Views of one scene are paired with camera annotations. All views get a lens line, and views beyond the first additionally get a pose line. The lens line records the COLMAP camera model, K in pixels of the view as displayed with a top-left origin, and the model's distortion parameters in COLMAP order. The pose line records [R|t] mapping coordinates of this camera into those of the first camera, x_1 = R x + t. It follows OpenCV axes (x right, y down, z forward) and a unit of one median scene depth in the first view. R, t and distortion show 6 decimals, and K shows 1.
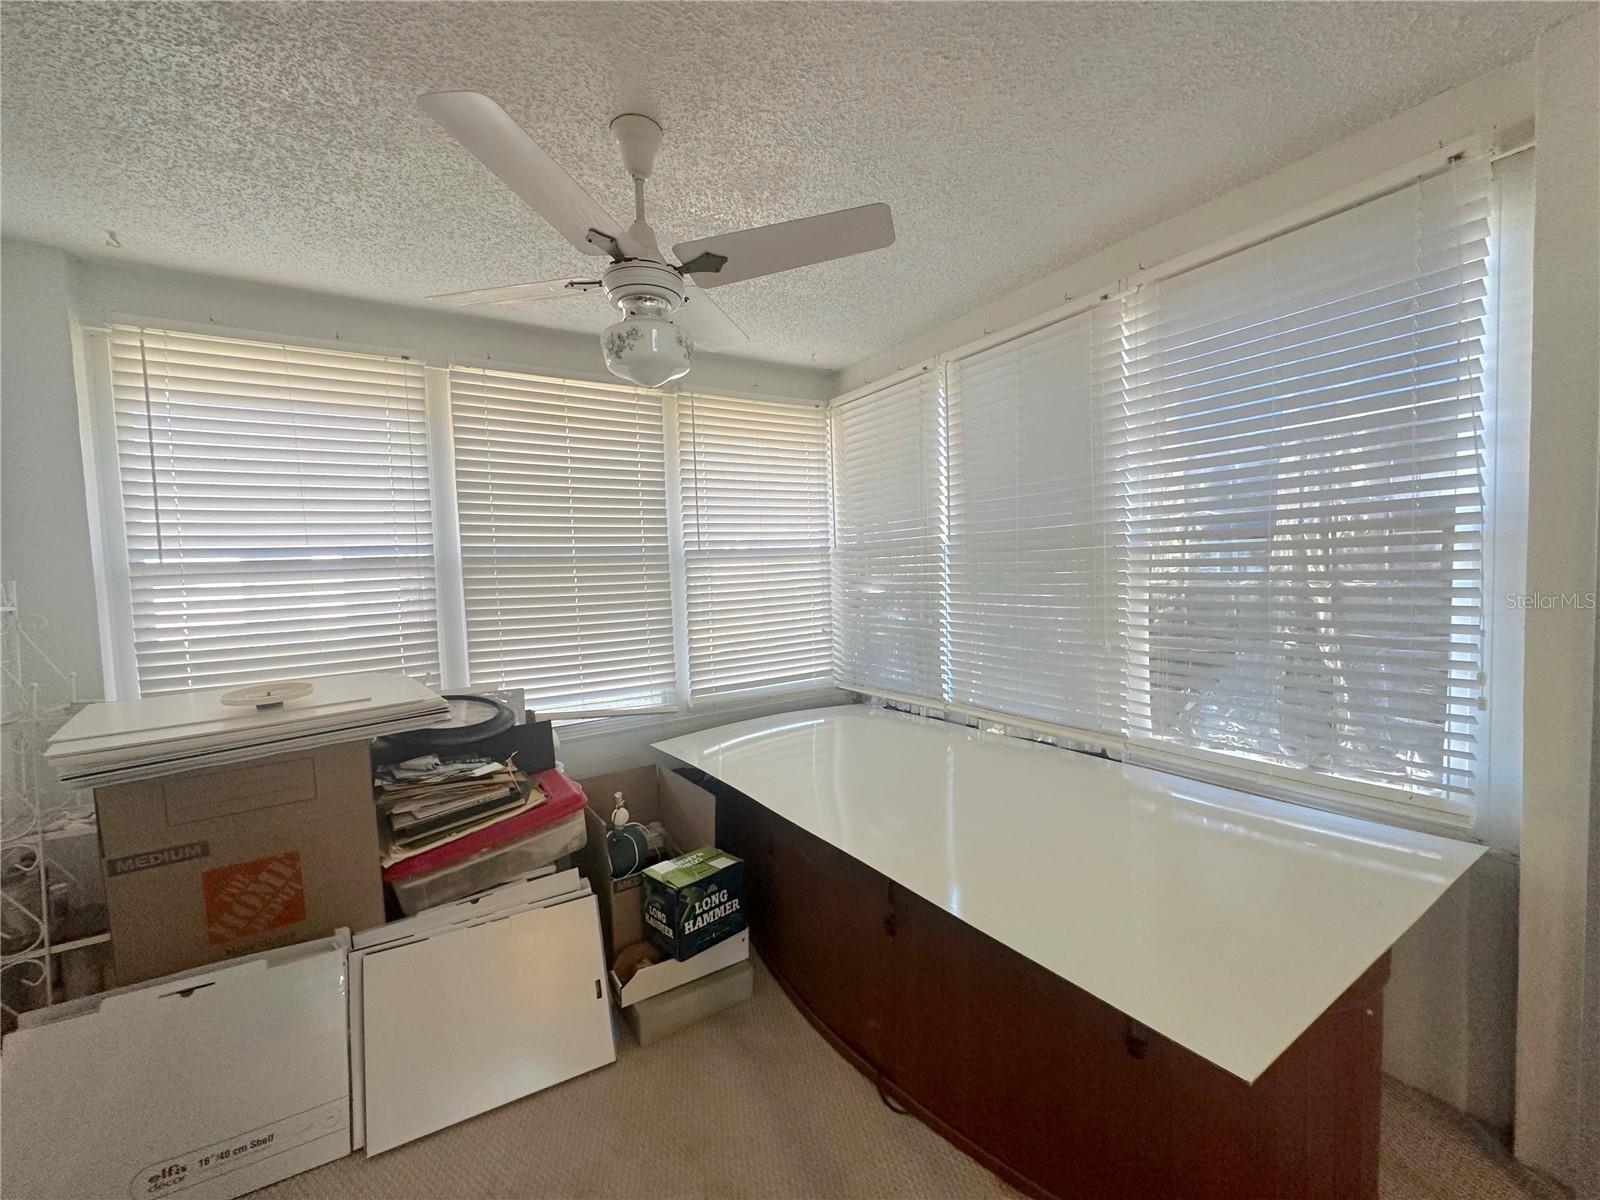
lens RADIAL K [[640.2, 0, 798.6], [0, 640.2, 600.5], [0, 0, 1]] dist [-0.003738, 0.000631]
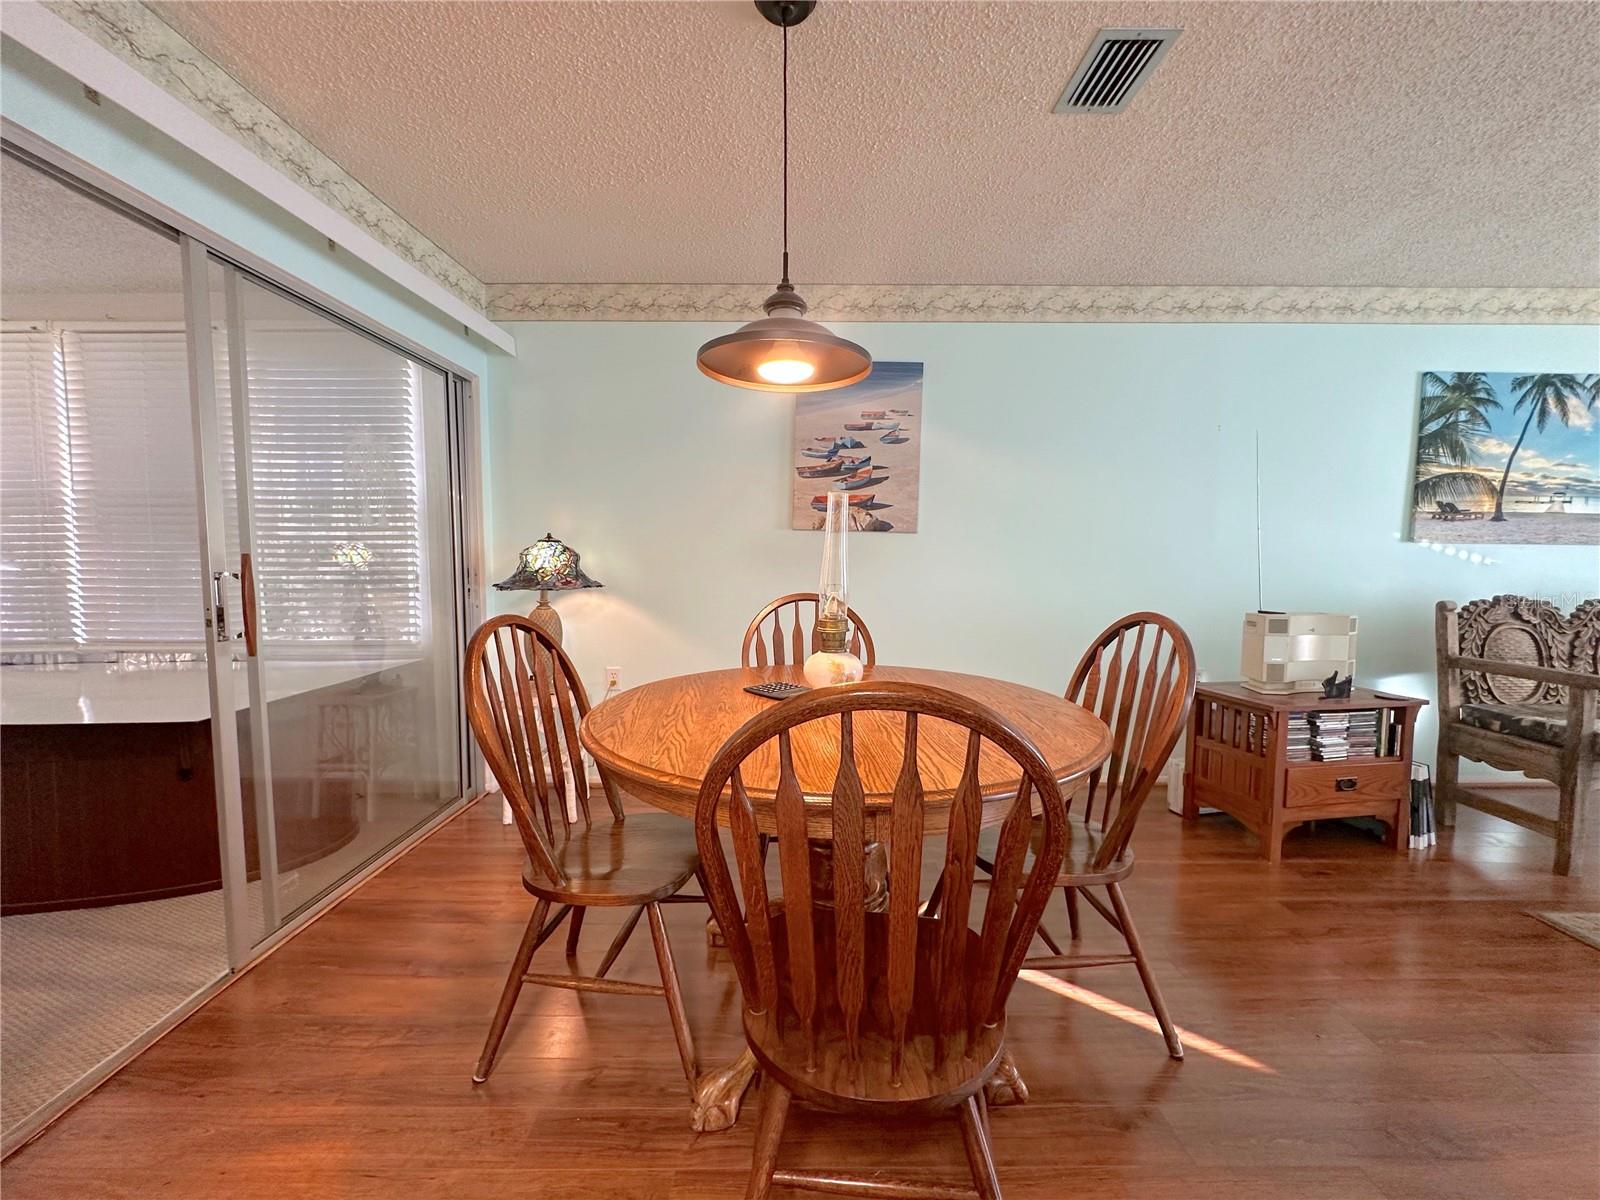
lens RADIAL K [[640.2, 0, 798.6], [0, 640.2, 600.5], [0, 0, 1]] dist [-0.003738, 0.000631]
pose [[0.538440, -0.029226, 0.842157, -0.022666], [0.026117, 0.999497, 0.017988, 0.104401], [-0.842259, 0.012309, 0.538933, -0.654695]]
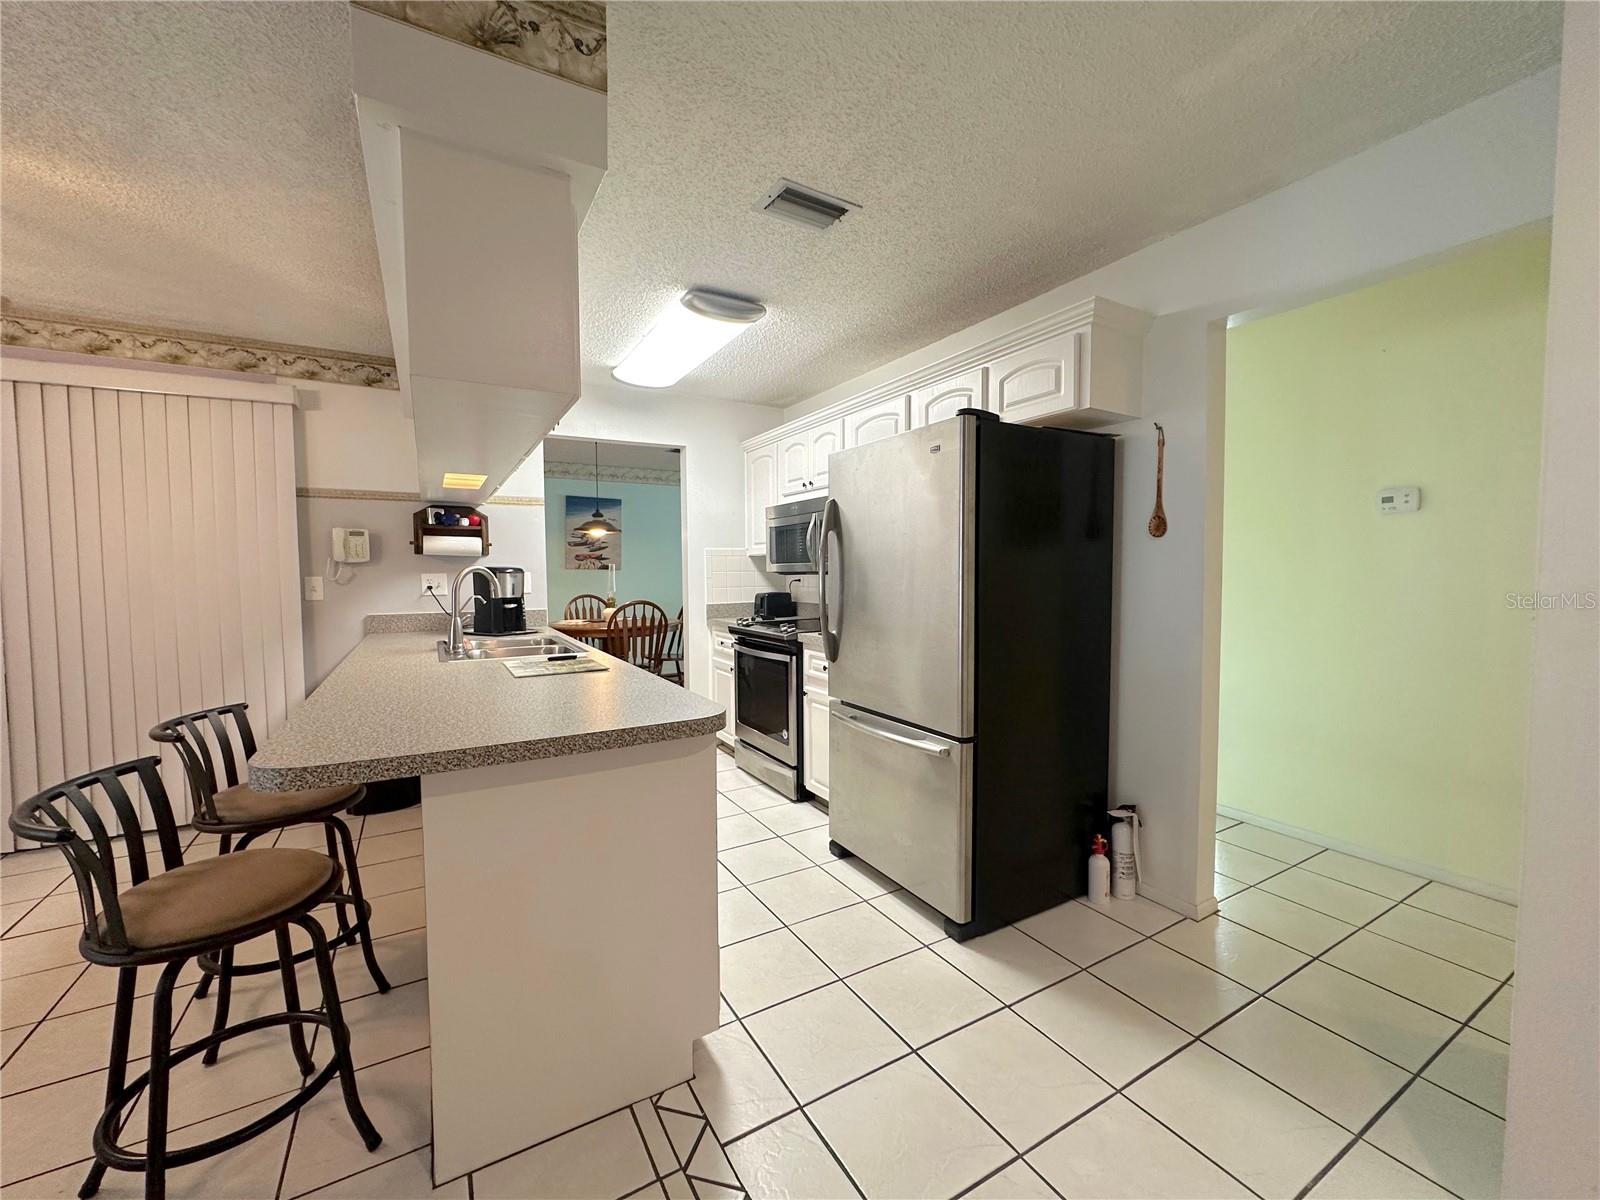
lens RADIAL K [[640.2, 0, 798.6], [0, 640.2, 600.5], [0, 0, 1]] dist [-0.003738, 0.000631]
pose [[0.041920, -0.014585, 0.999014, -1.628547], [0.058524, 0.998212, 0.012117, 0.151006], [-0.997405, 0.057958, 0.042699, -1.080173]]
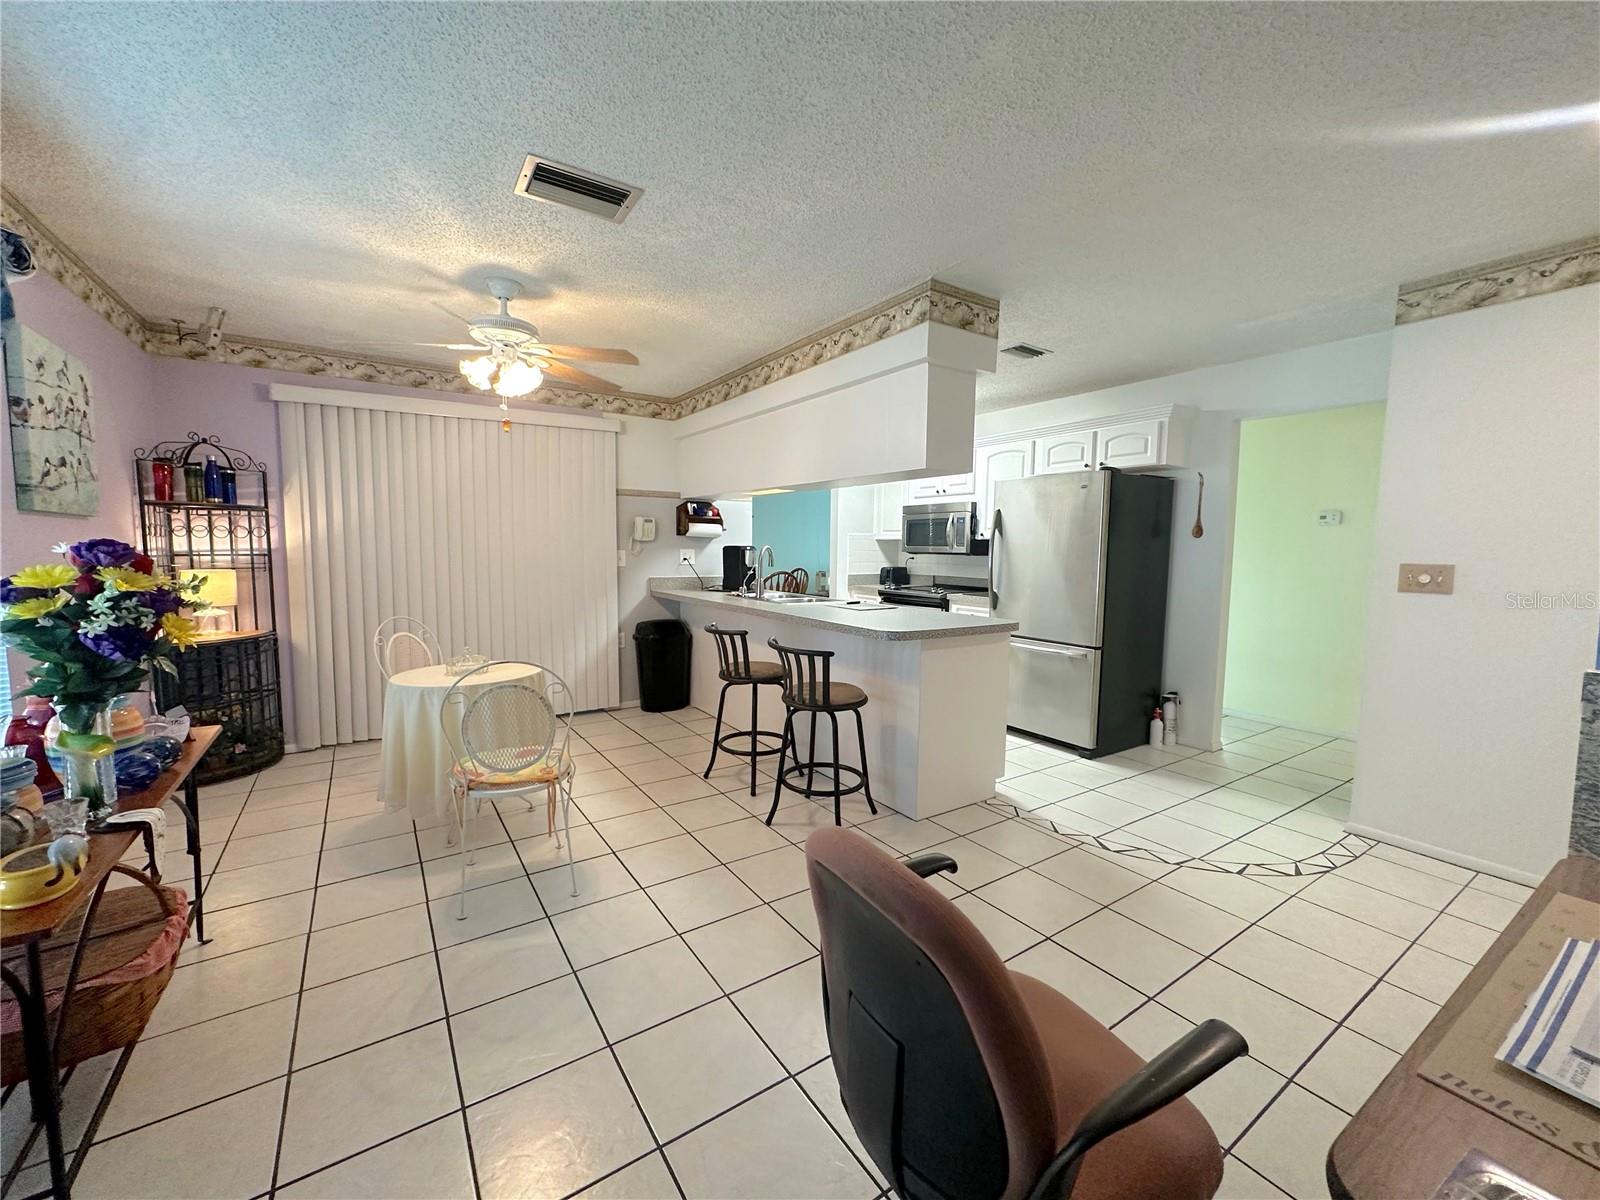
lens RADIAL K [[640.2, 0, 798.6], [0, 640.2, 600.5], [0, 0, 1]] dist [-0.003738, 0.000631]
pose [[-0.016827, -0.050008, 0.998607, -2.255430], [0.042012, 0.997831, 0.050677, 0.136028], [-0.998975, 0.042806, -0.014690, -0.553171]]
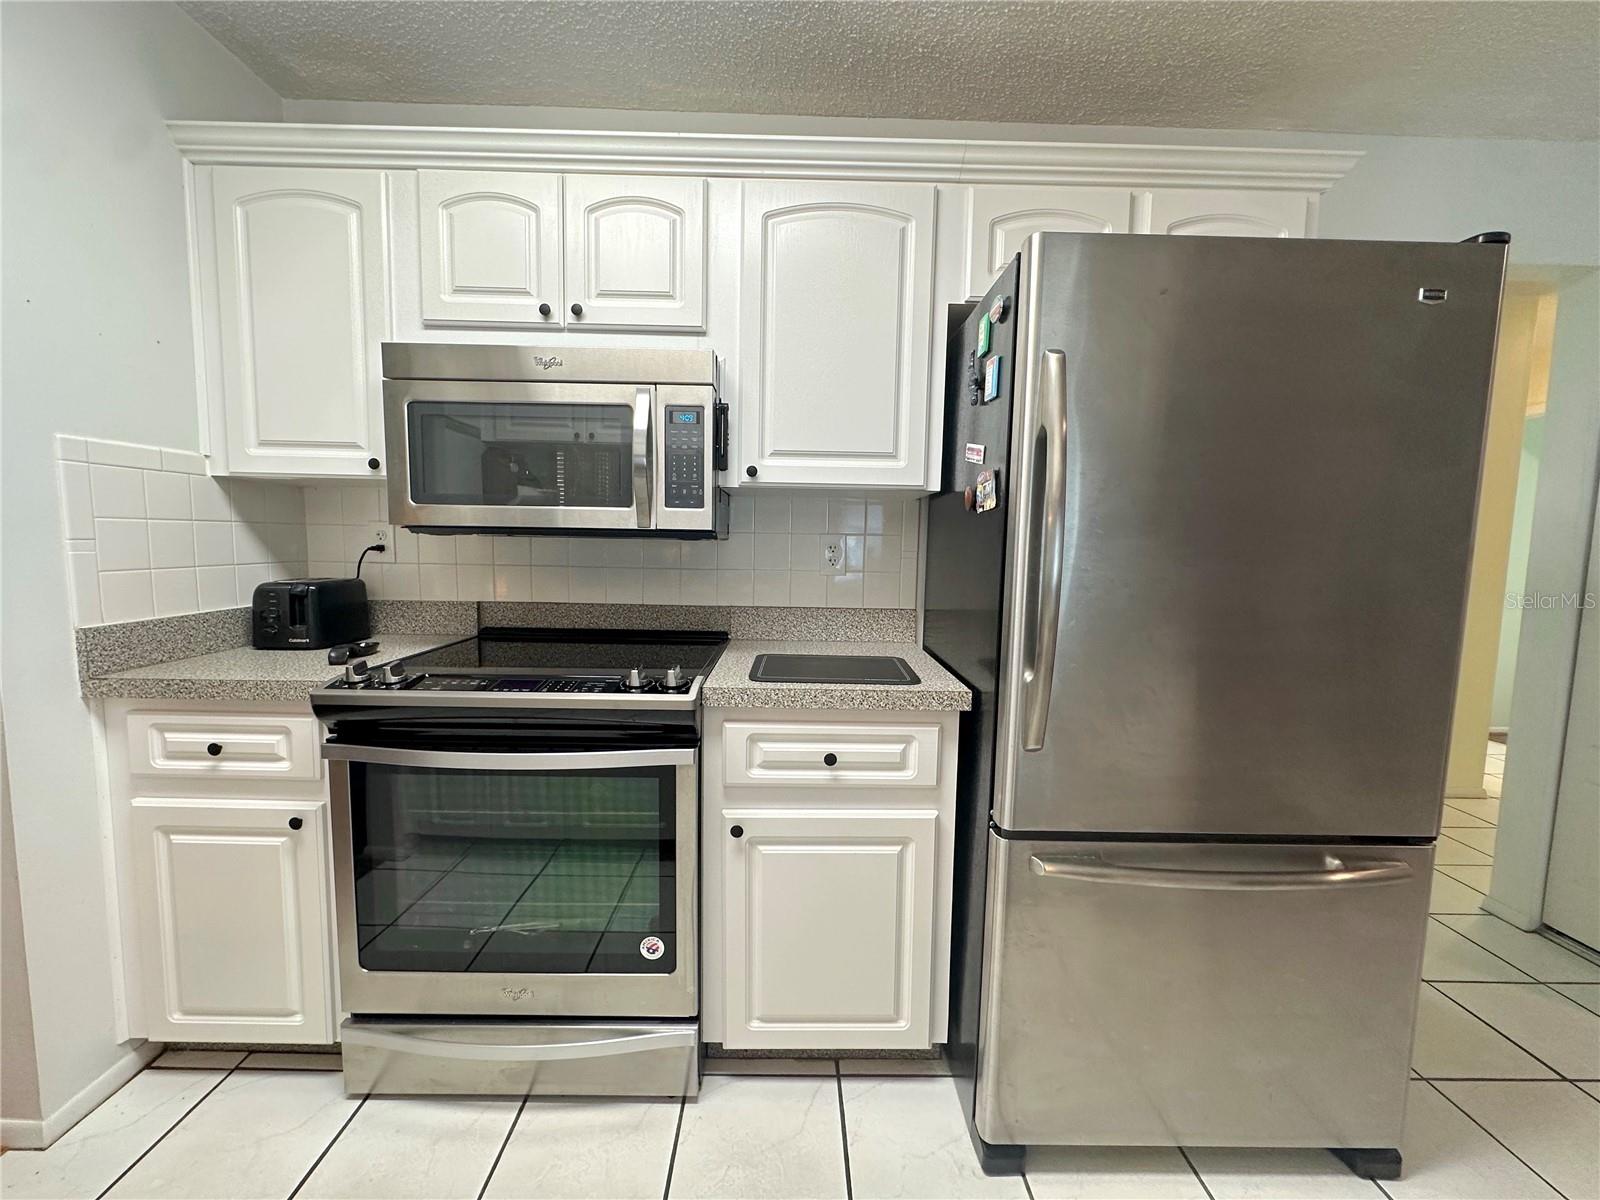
lens RADIAL K [[640.2, 0, 798.6], [0, 640.2, 600.5], [0, 0, 1]] dist [-0.003738, 0.000631]
pose [[-0.853964, -0.030639, 0.519430, -0.685671], [0.036202, 0.992347, 0.118051, 0.108581], [-0.519072, 0.119616, -0.846319, -0.647035]]
